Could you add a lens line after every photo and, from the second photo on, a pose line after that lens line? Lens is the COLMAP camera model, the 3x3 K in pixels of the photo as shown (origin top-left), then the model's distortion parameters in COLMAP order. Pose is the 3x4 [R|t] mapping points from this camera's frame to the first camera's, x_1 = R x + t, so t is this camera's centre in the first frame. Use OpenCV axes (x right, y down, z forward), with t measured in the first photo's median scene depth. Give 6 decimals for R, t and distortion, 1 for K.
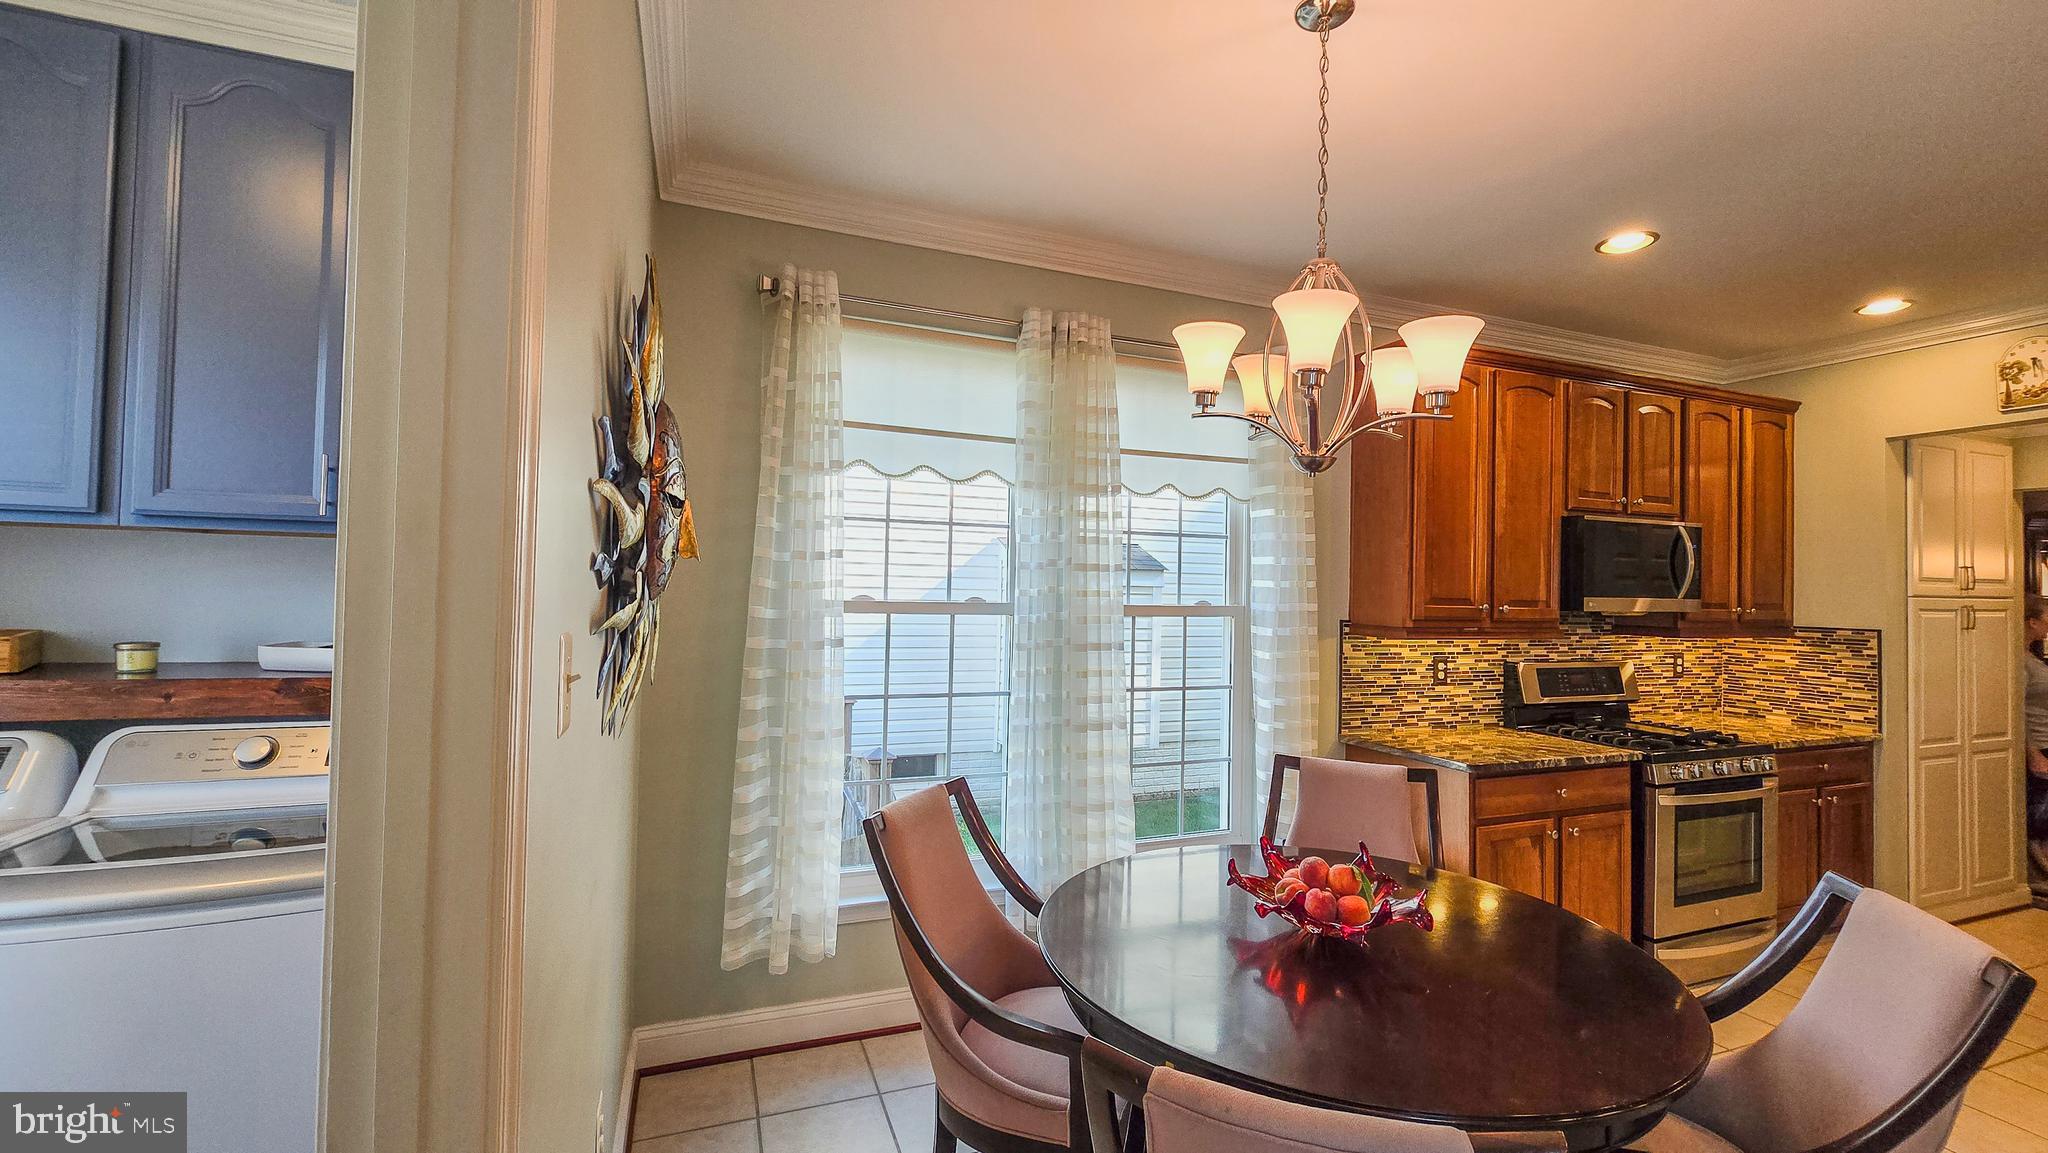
lens RADIAL K [[834.7, 0, 1037.3], [0, 834.7, 571.4], [0, 0, 1]] dist [0.000367, -0.000374]
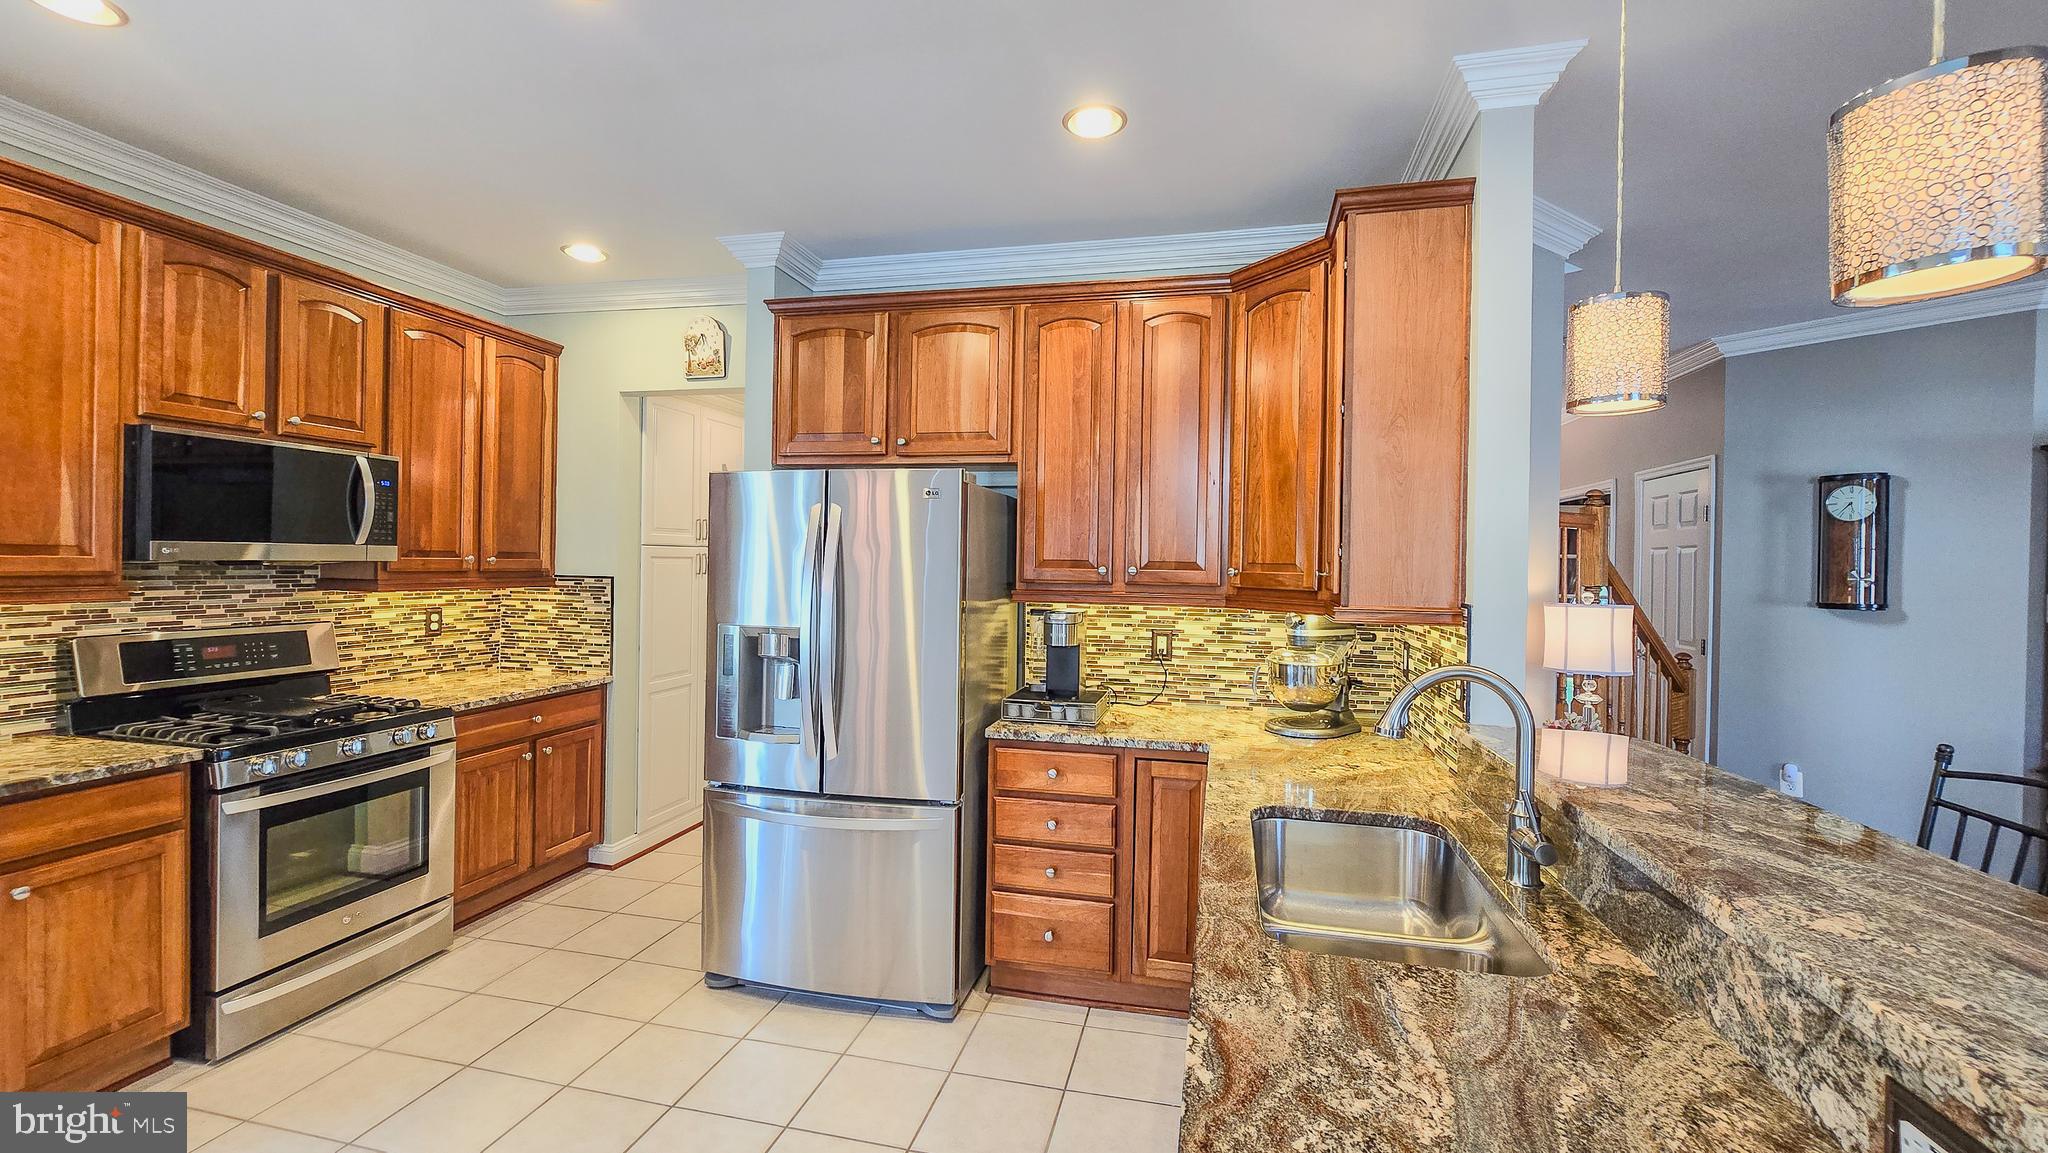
lens RADIAL K [[834.7, 0, 1027.0], [0, 834.7, 574.6], [0, 0, 1]] dist [0.000367, -0.000374]
pose [[0.564143, -0.020459, 0.825424, 0.470806], [-0.029320, 0.998566, 0.044790, 0.005570], [-0.825156, -0.049469, 0.562734, -0.015199]]
